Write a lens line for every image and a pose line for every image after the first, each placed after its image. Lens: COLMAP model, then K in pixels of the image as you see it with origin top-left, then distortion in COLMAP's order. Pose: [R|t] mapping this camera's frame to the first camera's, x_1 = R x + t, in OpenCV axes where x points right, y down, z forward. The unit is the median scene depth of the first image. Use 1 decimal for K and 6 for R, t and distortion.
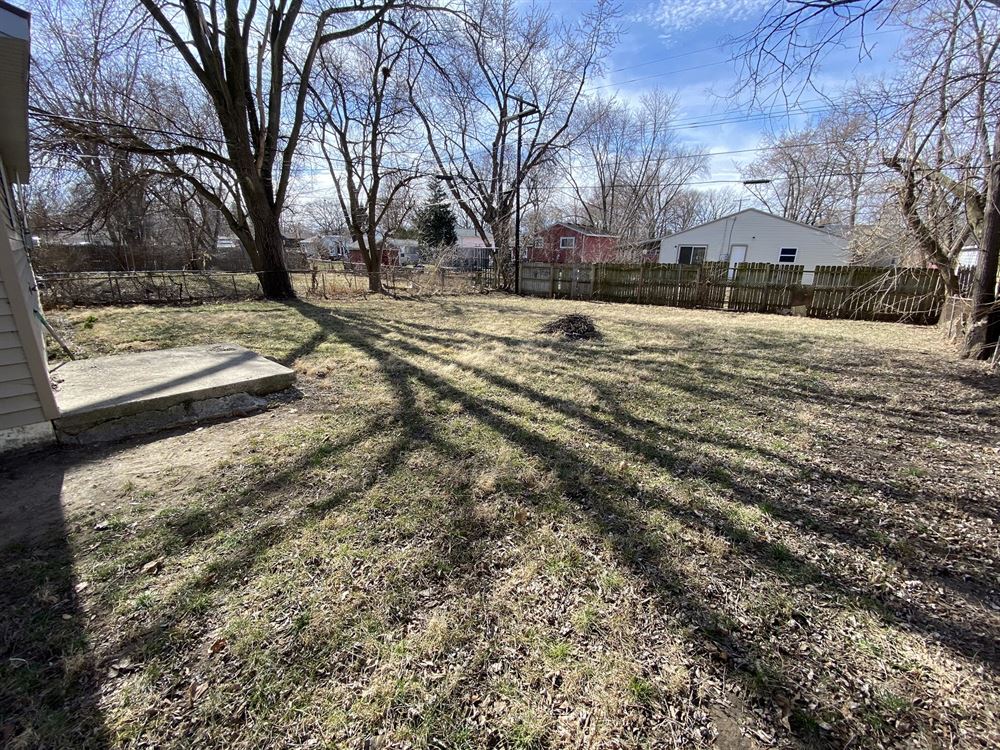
lens RADIAL K [[411.3, 0, 498.4], [0, 411.3, 369.7], [0, 0, 1]] dist [-0.016318, -0.000405]
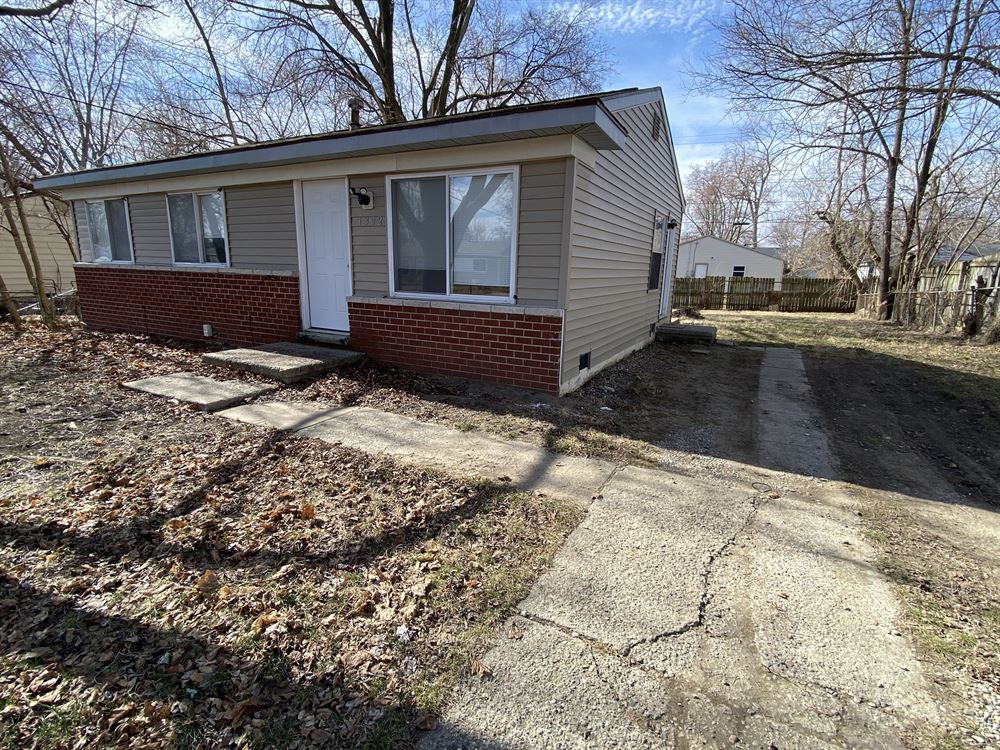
lens RADIAL K [[477.6, 0, 501.0], [0, 477.6, 375.7], [0, 0, 1]] dist [0.001448, 0.000162]
pose [[0.971846, -0.045987, 0.231084, -0.579227], [0.058691, 0.997102, -0.048400, 0.114464], [-0.228189, 0.060600, 0.971729, -0.412091]]
